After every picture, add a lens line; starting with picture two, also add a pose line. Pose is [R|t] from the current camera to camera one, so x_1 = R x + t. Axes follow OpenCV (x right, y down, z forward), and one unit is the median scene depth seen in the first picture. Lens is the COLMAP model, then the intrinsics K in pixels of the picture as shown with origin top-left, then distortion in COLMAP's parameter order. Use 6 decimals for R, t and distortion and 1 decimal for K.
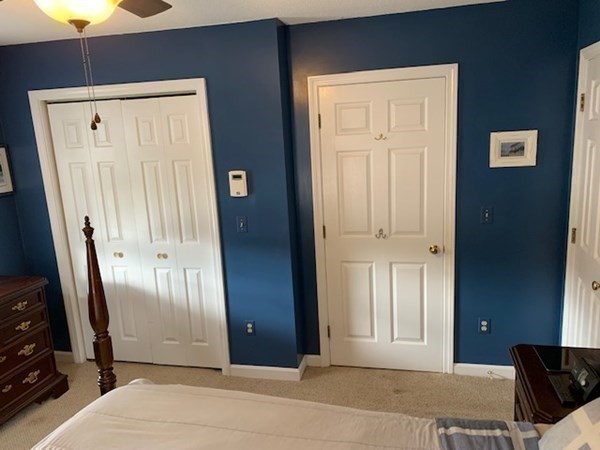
lens RADIAL K [[463.1, 0, 303.5], [0, 463.1, 222.4], [0, 0, 1]] dist [0.026376, -0.004071]
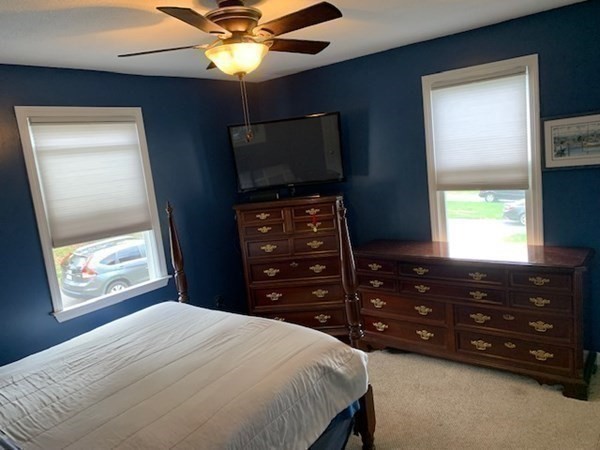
lens RADIAL K [[459.1, 0, 300.0], [0, 459.1, 225.0], [0, 0, 1]] dist [0.079198, -0.099197]
pose [[-0.383330, 0.241214, -0.891557, 0.496074], [-0.058553, 0.957006, 0.284096, -0.209051], [0.921754, 0.161106, -0.352725, 1.022634]]
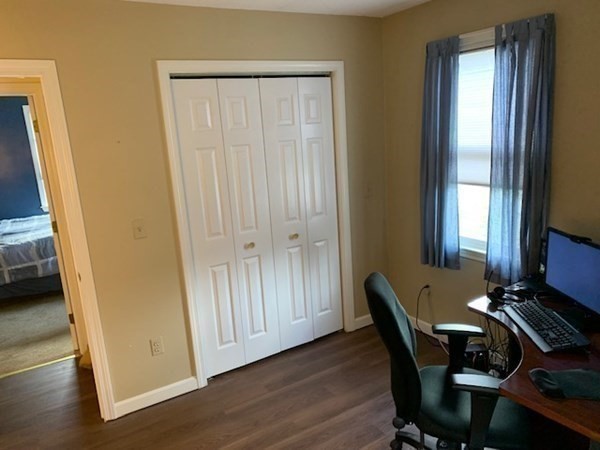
lens RADIAL K [[459.1, 0, 300.0], [0, 459.1, 225.0], [0, 0, 1]] dist [0.079198, -0.099197]
pose [[0.682757, -0.166351, 0.711457, -0.898721], [0.175650, 0.982550, 0.061172, -0.009618], [-0.709218, 0.083202, 0.700062, 0.259788]]
